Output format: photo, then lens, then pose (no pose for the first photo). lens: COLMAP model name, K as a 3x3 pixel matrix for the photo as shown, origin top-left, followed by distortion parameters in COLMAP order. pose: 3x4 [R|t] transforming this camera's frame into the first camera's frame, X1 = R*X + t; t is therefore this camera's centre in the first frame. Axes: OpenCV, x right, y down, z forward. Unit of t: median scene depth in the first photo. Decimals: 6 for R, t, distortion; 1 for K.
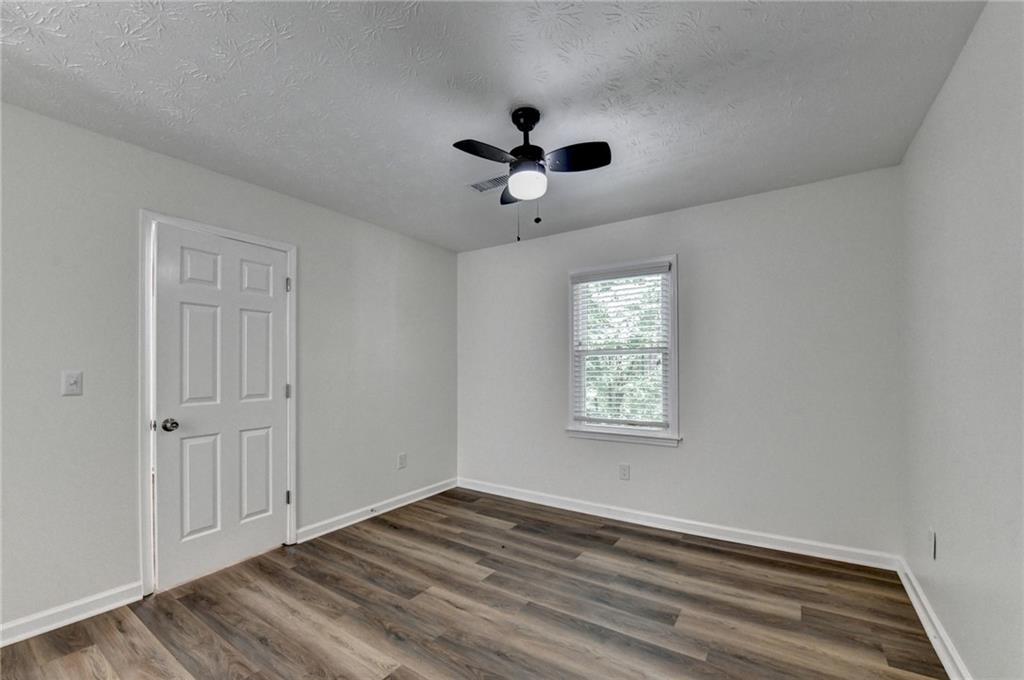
lens RADIAL K [[419.6, 0, 508.0], [0, 419.6, 360.3], [0, 0, 1]] dist [-0.021220, 0.000080]
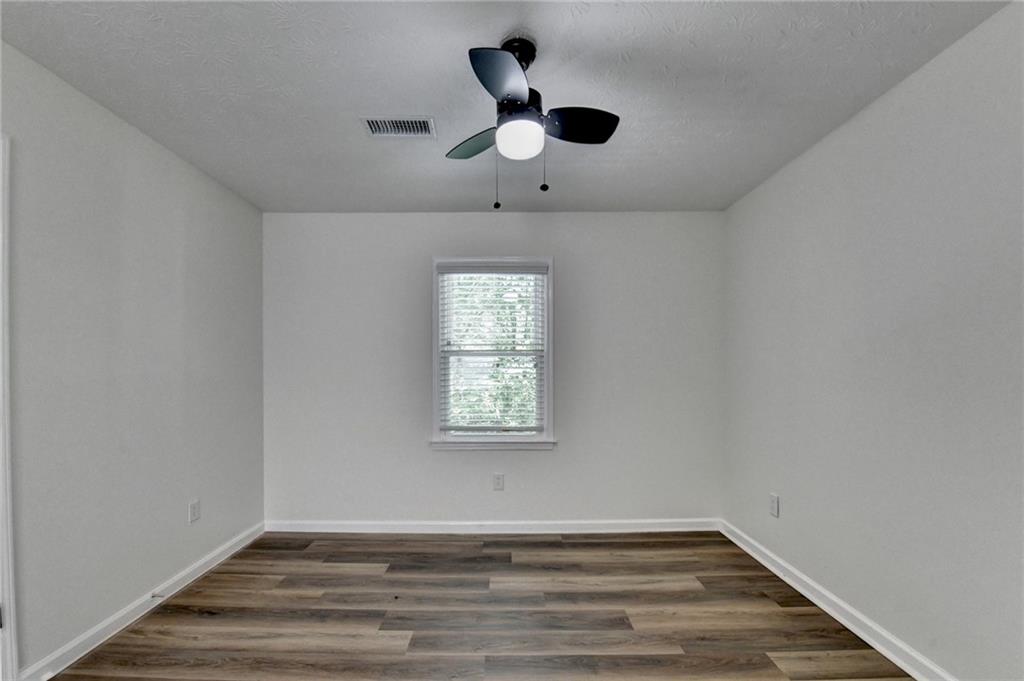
lens RADIAL K [[436.2, 0, 513.1], [0, 436.2, 375.1], [0, 0, 1]] dist [-0.019153, -0.000631]
pose [[0.831779, -0.004220, 0.555091, -0.267849], [-0.011649, 0.999618, 0.025054, 0.003675], [-0.554984, -0.027306, 0.831412, 0.198974]]
